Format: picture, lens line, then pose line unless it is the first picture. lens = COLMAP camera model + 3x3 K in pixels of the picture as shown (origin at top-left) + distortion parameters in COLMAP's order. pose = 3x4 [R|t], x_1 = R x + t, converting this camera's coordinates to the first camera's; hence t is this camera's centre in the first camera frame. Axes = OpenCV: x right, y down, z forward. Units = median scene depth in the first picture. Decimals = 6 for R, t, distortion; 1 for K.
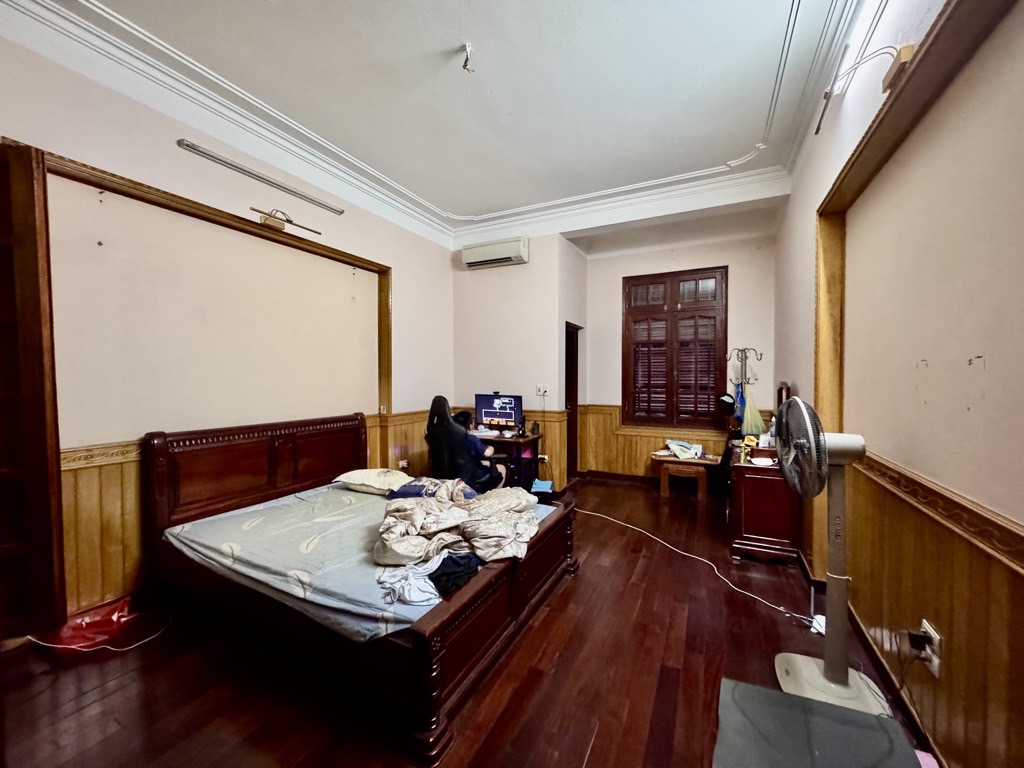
lens RADIAL K [[411.7, 0, 510.9], [0, 411.7, 383.6], [0, 0, 1]] dist [-0.001569, -0.000103]
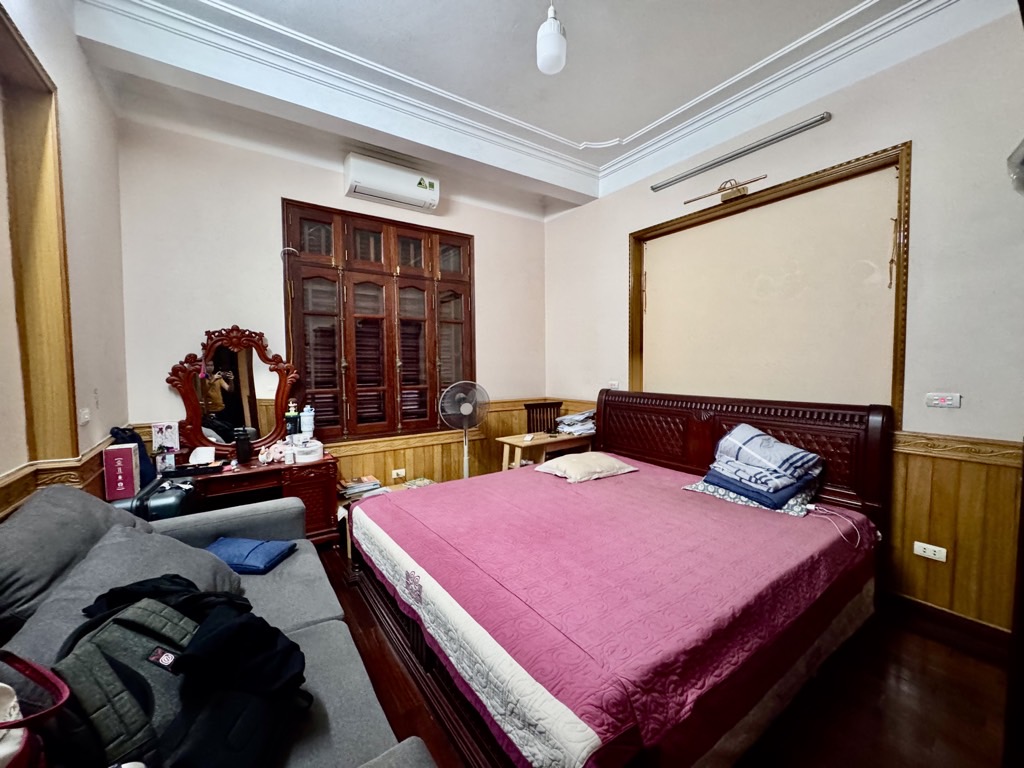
lens RADIAL K [[411.7, 0, 510.9], [0, 411.7, 386.3], [0, 0, 1]] dist [-0.001569, -0.000103]
pose [[-0.482832, 0.045788, -0.874515, 0.390117], [-0.011654, 0.998208, 0.058699, -0.007962], [0.875636, 0.038533, -0.481433, 0.825925]]
